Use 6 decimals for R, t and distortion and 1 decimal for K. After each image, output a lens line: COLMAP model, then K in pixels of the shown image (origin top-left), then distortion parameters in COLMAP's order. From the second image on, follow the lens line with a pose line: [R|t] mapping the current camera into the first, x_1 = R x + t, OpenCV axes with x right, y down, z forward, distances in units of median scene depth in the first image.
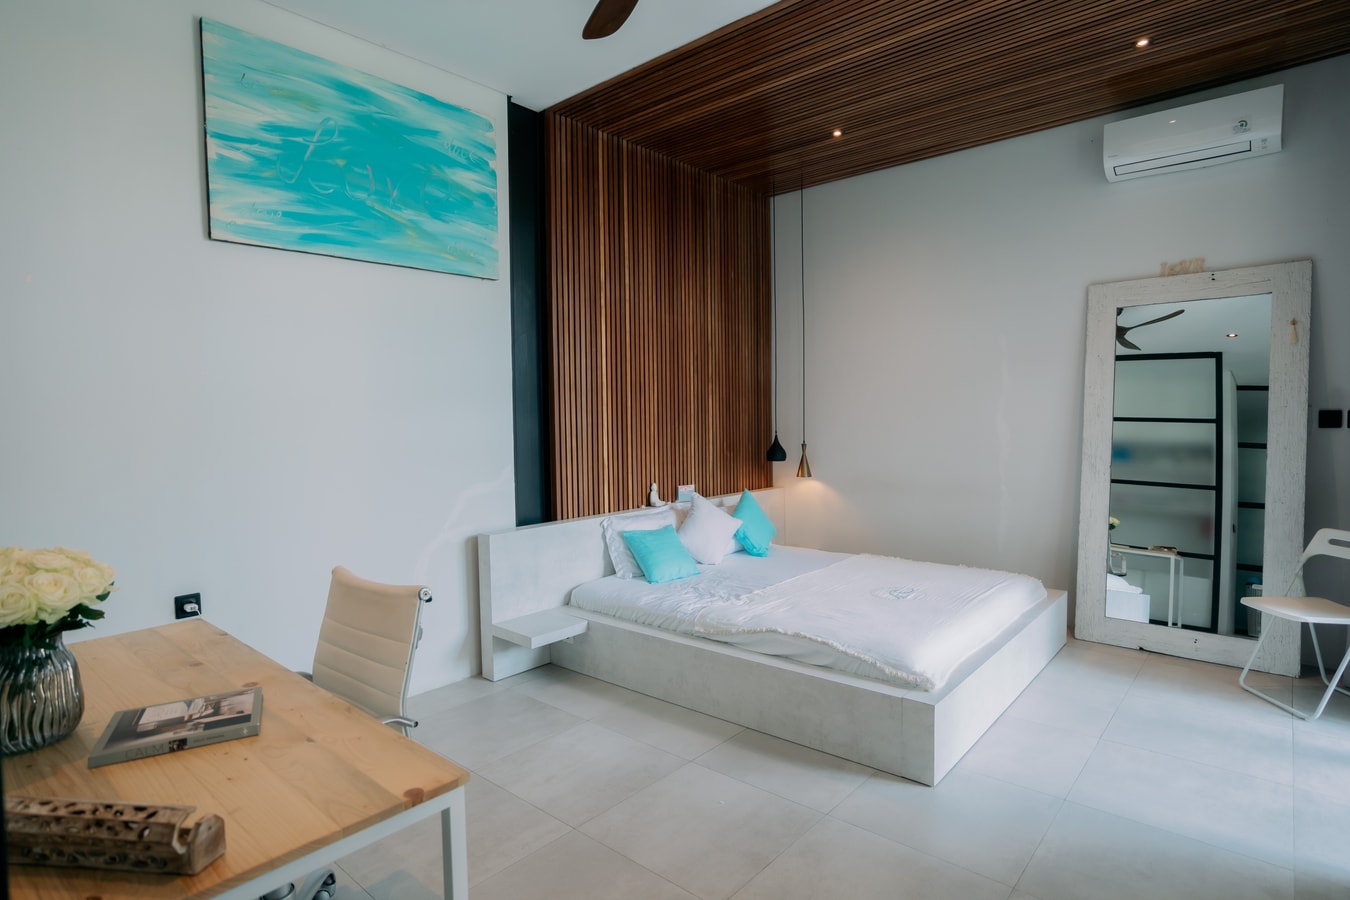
lens RADIAL K [[764.8, 0, 710.1], [0, 764.8, 450.0], [0, 0, 1]] dist [-0.001457, -0.000451]
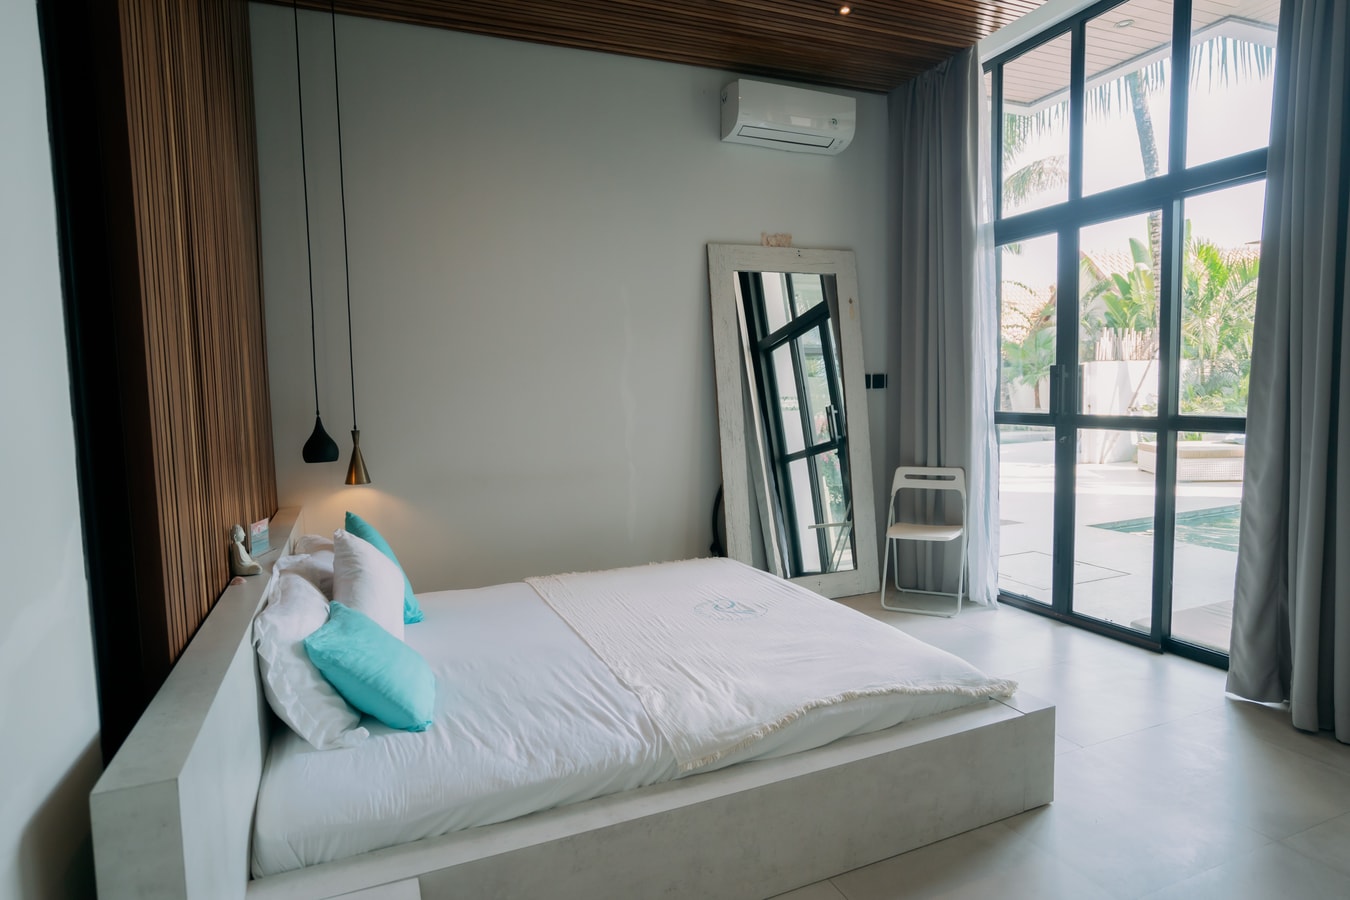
lens RADIAL K [[764.8, 0, 710.1], [0, 764.8, 450.0], [0, 0, 1]] dist [-0.001457, -0.000451]
pose [[0.450927, -0.077087, 0.889226, -0.400787], [0.060363, 0.996616, 0.055787, -0.013041], [-0.890517, 0.028520, 0.454054, 0.620671]]
